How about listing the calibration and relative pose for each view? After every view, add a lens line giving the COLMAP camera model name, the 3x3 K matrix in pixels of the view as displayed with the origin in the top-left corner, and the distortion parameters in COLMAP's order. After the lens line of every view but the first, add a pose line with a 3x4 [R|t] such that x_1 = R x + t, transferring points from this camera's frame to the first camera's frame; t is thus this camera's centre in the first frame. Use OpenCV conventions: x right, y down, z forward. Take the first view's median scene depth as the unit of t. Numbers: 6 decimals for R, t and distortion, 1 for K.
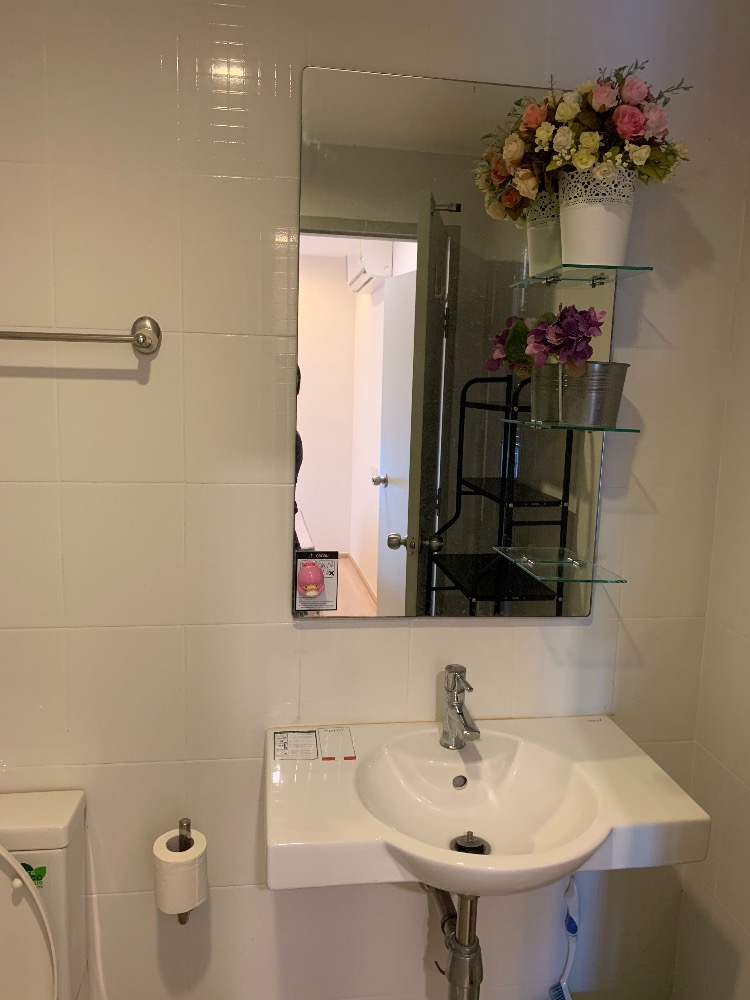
lens RADIAL K [[771.8, 0, 375.0], [0, 771.8, 500.0], [0, 0, 1]] dist [0.004879, 0.003905]
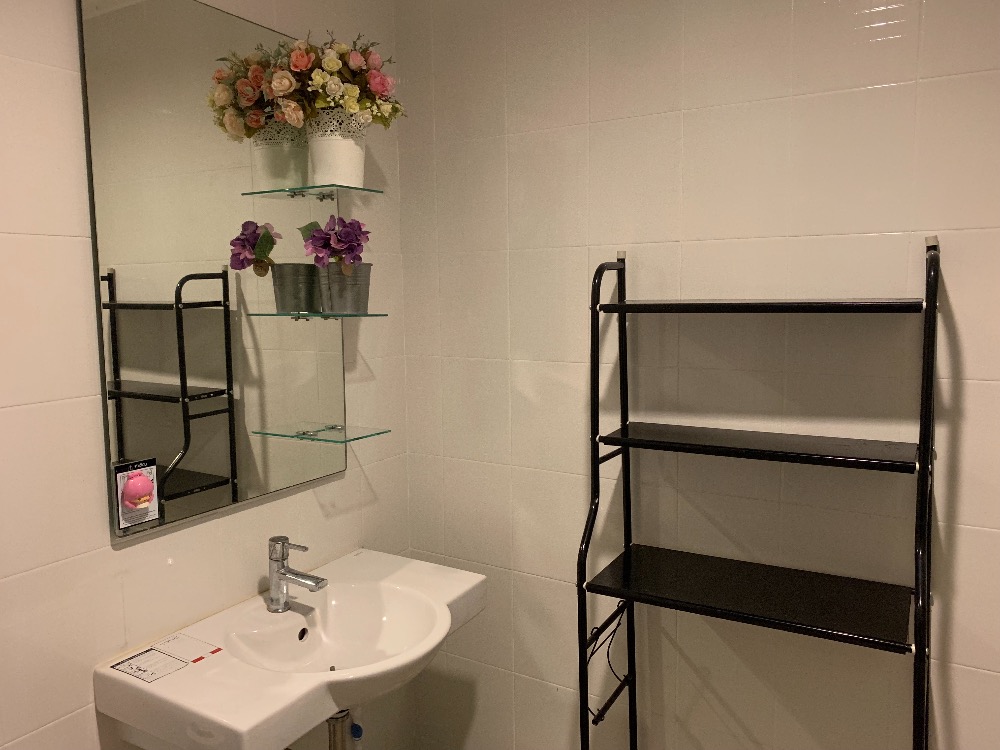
lens RADIAL K [[759.4, 0, 500.0], [0, 759.4, 375.0], [0, 0, 1]] dist [-0.006097, -0.003109]
pose [[0.621143, -0.121139, 0.774278, -0.561139], [0.142599, 0.988959, 0.040330, -0.013362], [-0.770615, 0.085361, 0.631559, 0.052419]]
